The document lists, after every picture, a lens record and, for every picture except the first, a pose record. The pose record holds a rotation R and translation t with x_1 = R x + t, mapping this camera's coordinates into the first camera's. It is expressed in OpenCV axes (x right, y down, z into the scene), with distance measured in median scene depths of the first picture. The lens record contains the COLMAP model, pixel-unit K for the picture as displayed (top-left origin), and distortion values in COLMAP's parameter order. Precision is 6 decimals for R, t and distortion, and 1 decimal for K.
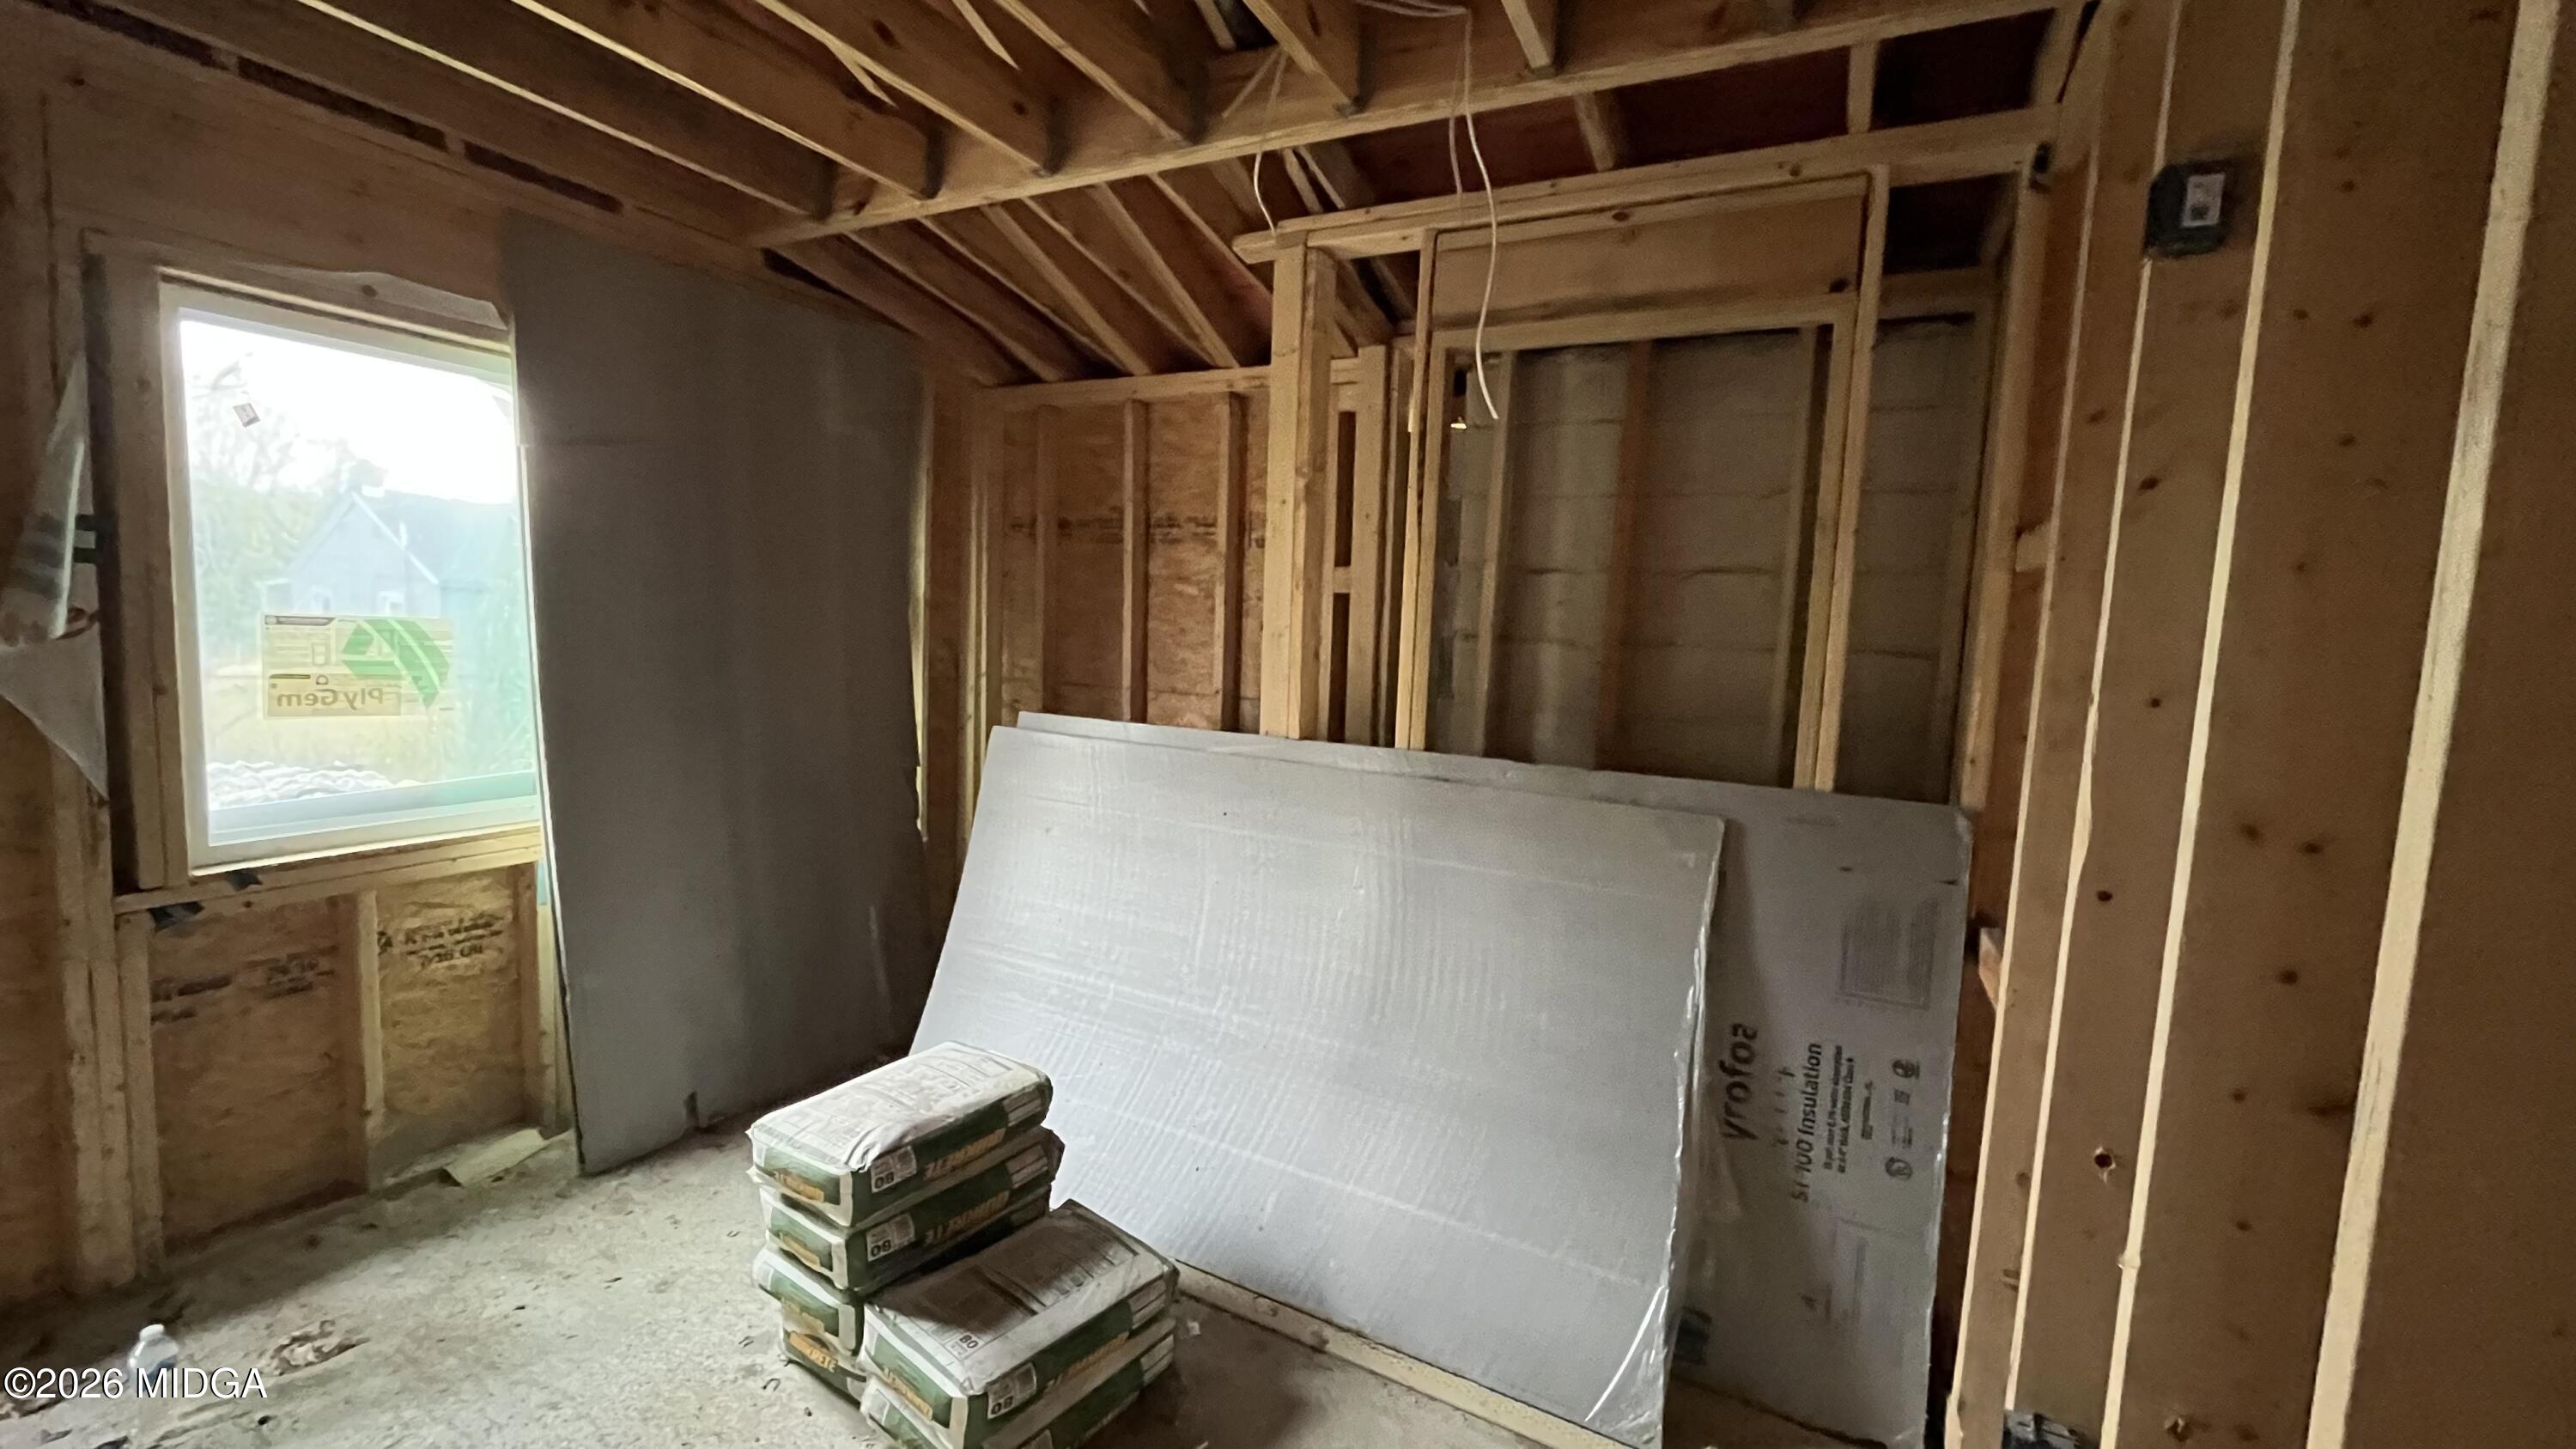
lens RADIAL K [[1033.6, 0, 1288.0], [0, 1033.6, 724.5], [0, 0, 1]] dist [-0.000536, -0.000081]
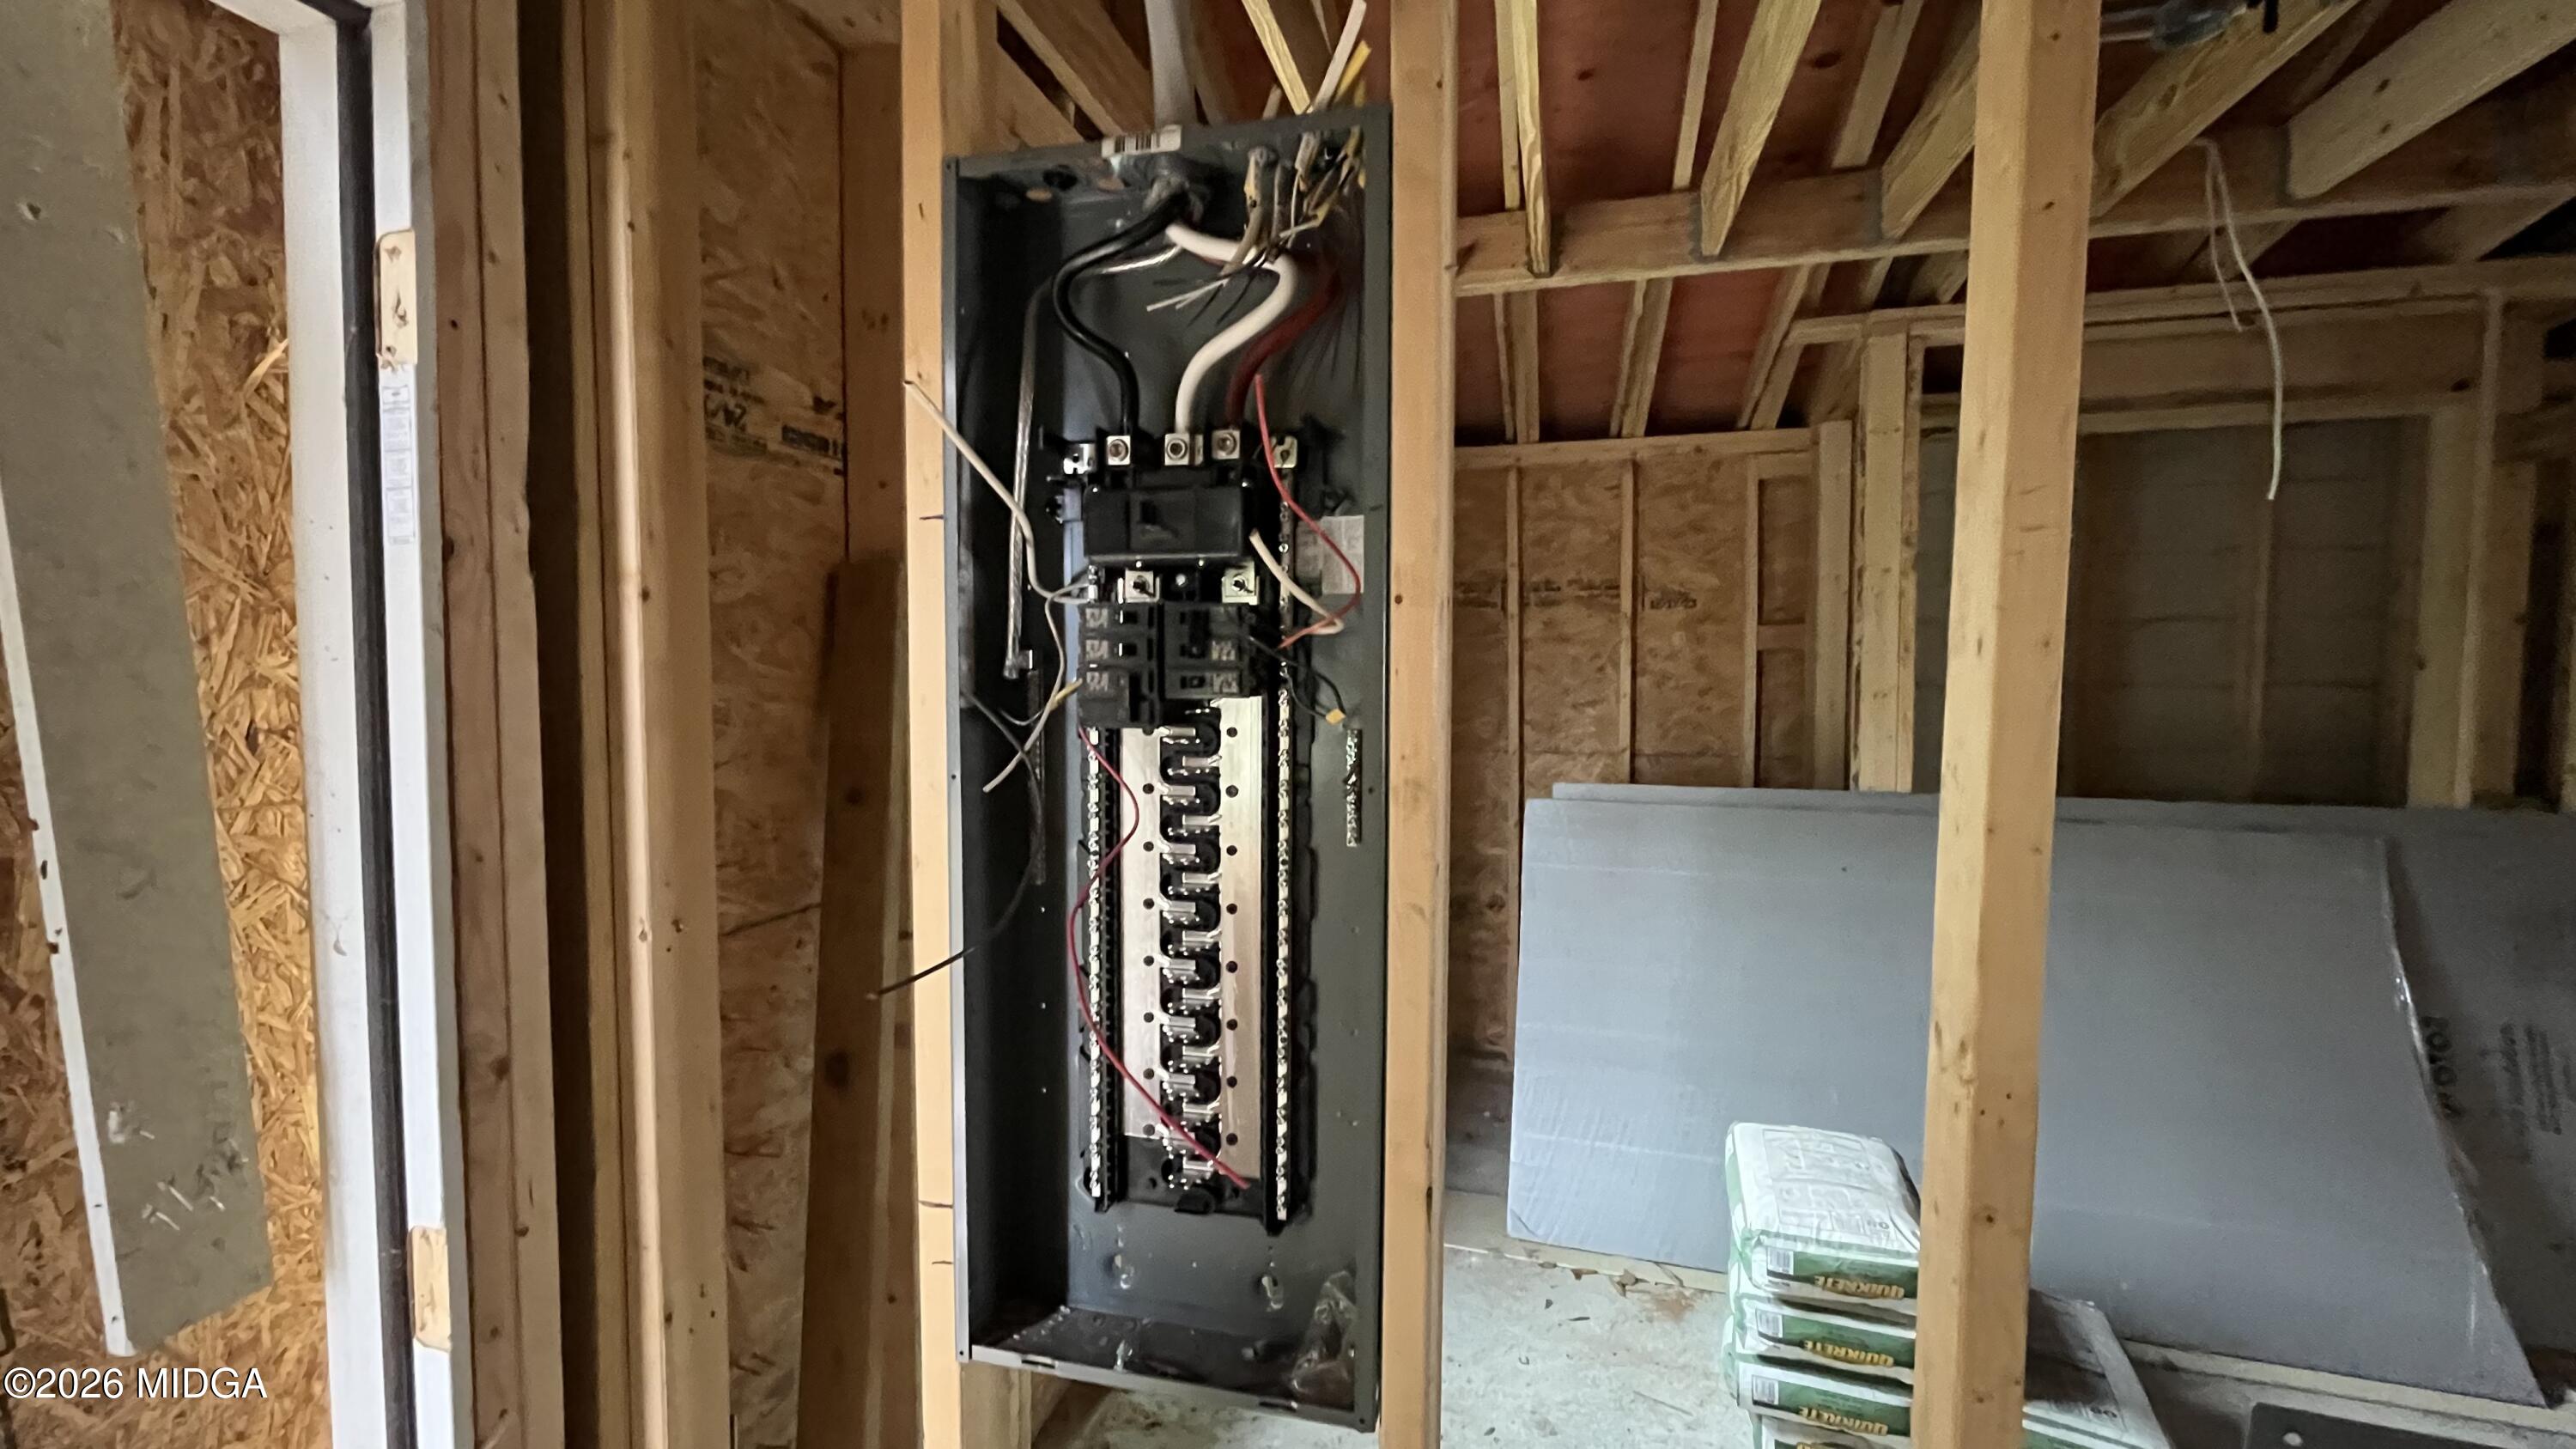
lens RADIAL K [[1033.6, 0, 1288.0], [0, 1033.6, 724.5], [0, 0, 1]] dist [-0.000536, -0.000081]
pose [[0.977725, -0.054280, 0.202750, -0.845096], [0.062114, 0.997541, -0.032476, -0.062240], [-0.200488, 0.044346, 0.978692, 0.093779]]
